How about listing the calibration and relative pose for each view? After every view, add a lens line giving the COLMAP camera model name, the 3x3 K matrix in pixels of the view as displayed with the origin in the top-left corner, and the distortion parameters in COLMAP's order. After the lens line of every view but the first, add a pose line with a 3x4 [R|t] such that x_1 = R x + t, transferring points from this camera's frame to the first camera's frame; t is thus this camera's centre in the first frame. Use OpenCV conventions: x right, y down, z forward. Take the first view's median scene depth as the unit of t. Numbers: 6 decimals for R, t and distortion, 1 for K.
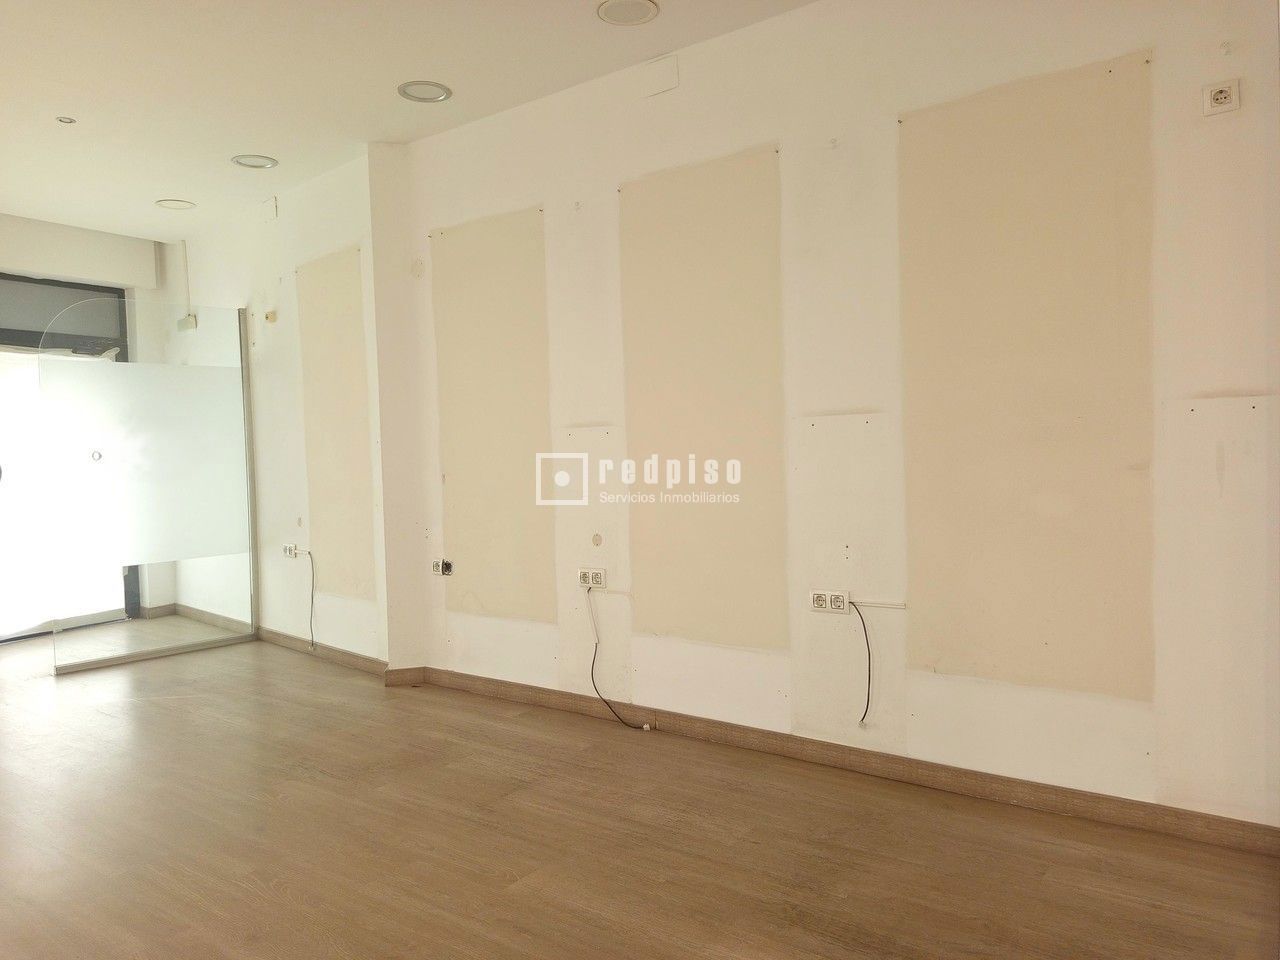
lens RADIAL K [[886.1, 0, 651.7], [0, 886.1, 477.7], [0, 0, 1]] dist [0.045546, -0.090462]
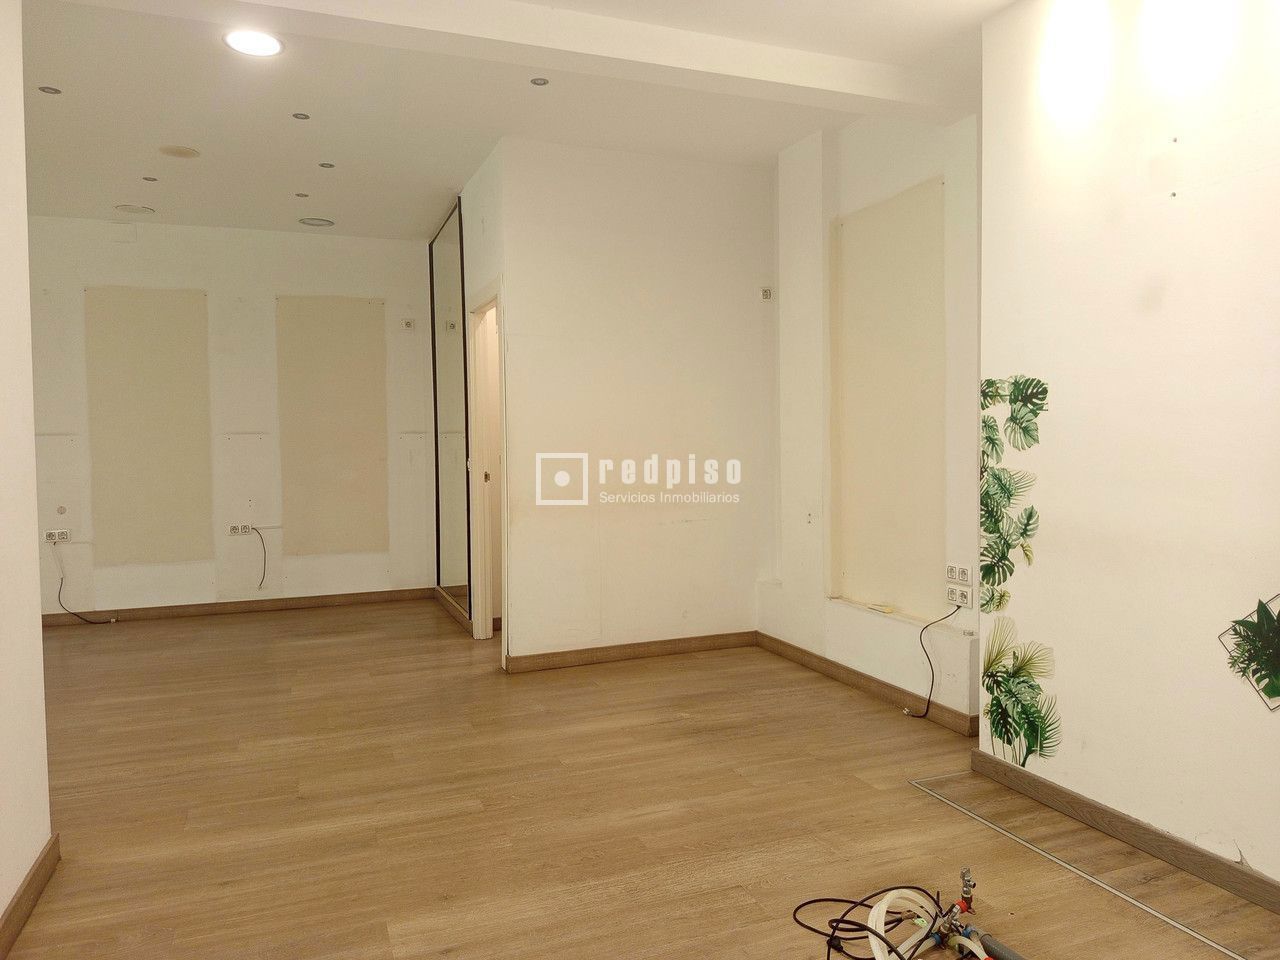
lens RADIAL K [[890.9, 0, 640.0], [0, 890.9, 480.0], [0, 0, 1]] dist [-0.007542, -0.002588]
pose [[0.557357, -0.015732, 0.830124, -0.577325], [0.030669, 0.999528, -0.001649, 0.037107], [-0.829706, 0.026379, 0.557576, -0.514363]]
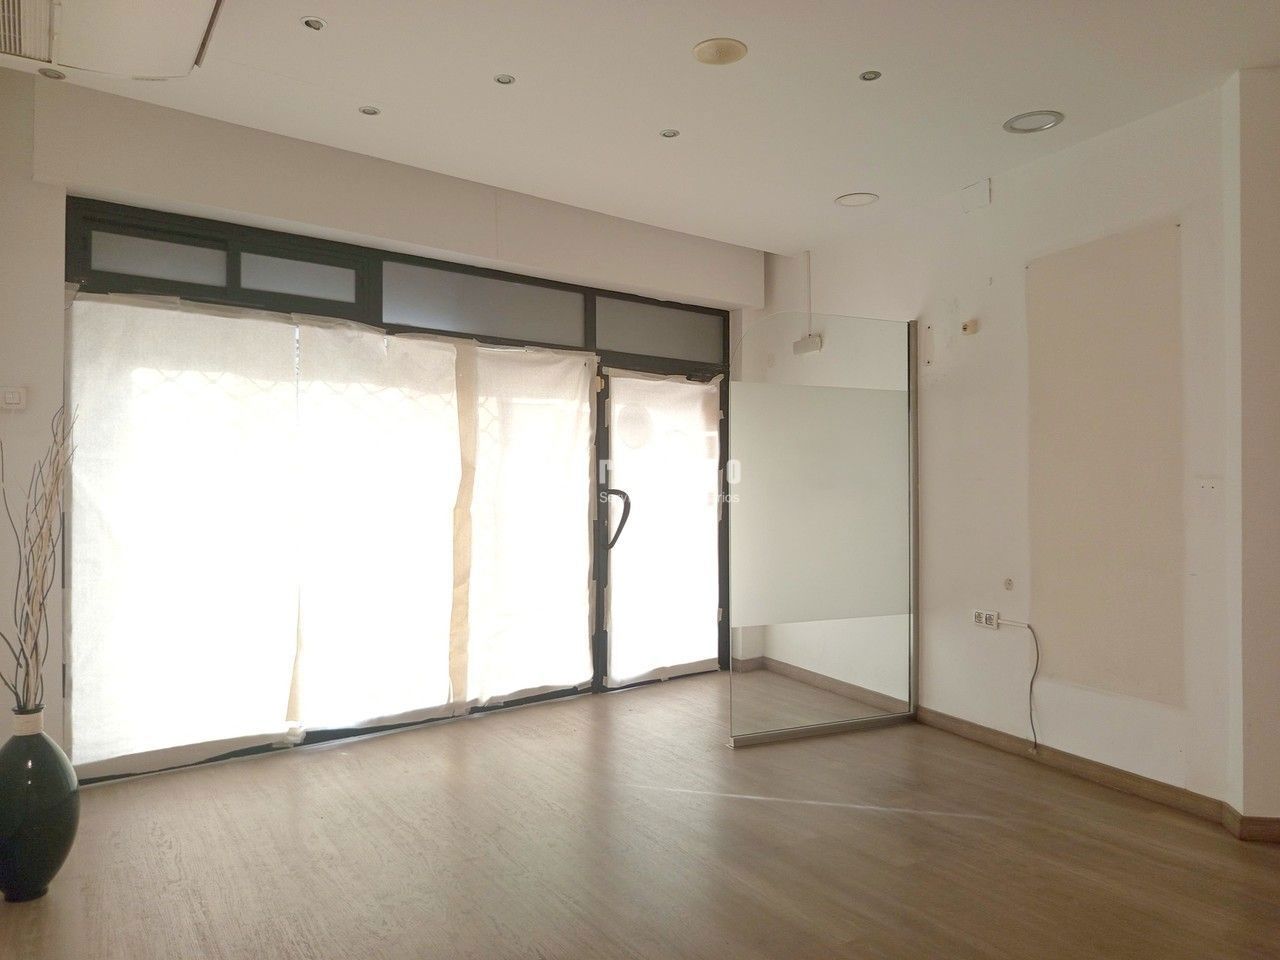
lens RADIAL K [[886.1, 0, 651.7], [0, 886.1, 477.7], [0, 0, 1]] dist [0.045546, -0.090462]
pose [[0.927817, 0.023809, -0.372274, -0.406288], [-0.039731, 0.998592, -0.035156, -0.004184], [0.370913, 0.047409, 0.927457, 0.154037]]
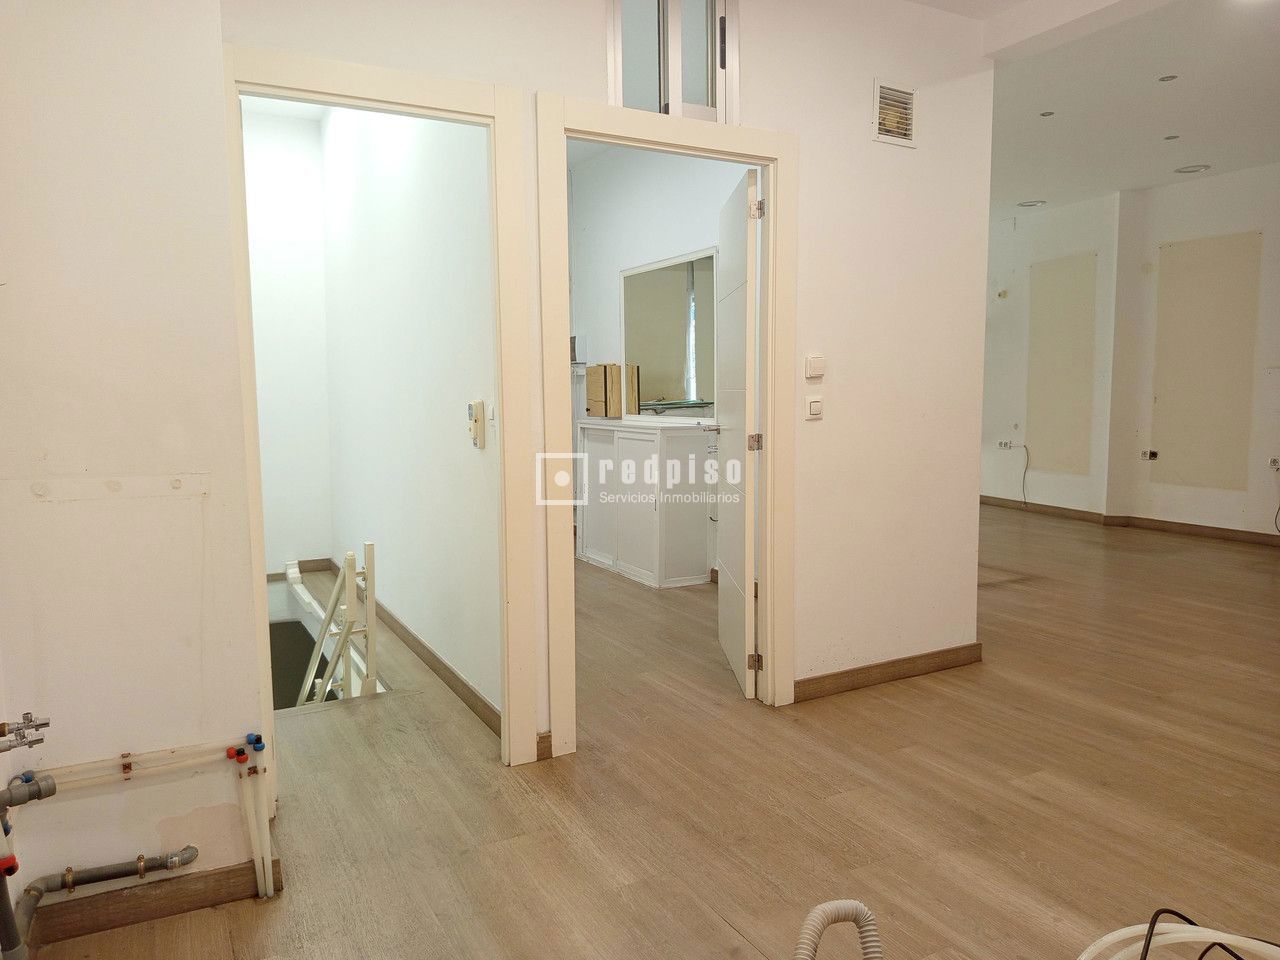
lens RADIAL K [[886.1, 0, 651.7], [0, 886.1, 477.7], [0, 0, 1]] dist [0.045546, -0.090462]
pose [[0.900495, 0.066311, -0.429781, -0.298396], [-0.035560, 0.996224, 0.079203, 0.038920], [0.433410, -0.056039, 0.899453, -0.728181]]
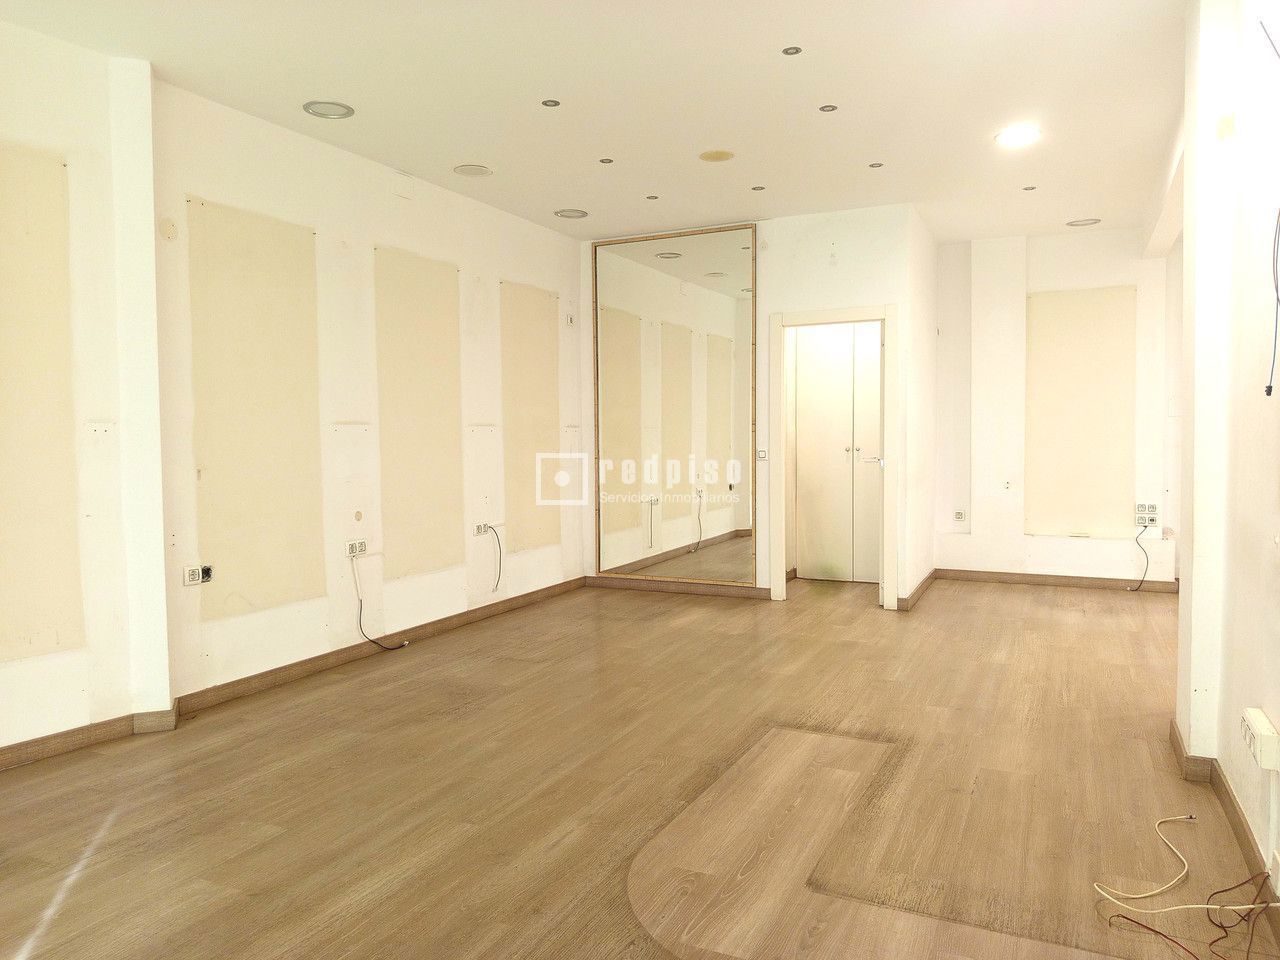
lens RADIAL K [[886.1, 0, 651.7], [0, 886.1, 477.7], [0, 0, 1]] dist [0.045546, -0.090462]
pose [[-0.186427, -0.016587, 0.982329, -1.009904], [0.050437, 0.998378, 0.026430, 0.003089], [-0.981173, 0.054472, -0.185288, 0.608481]]
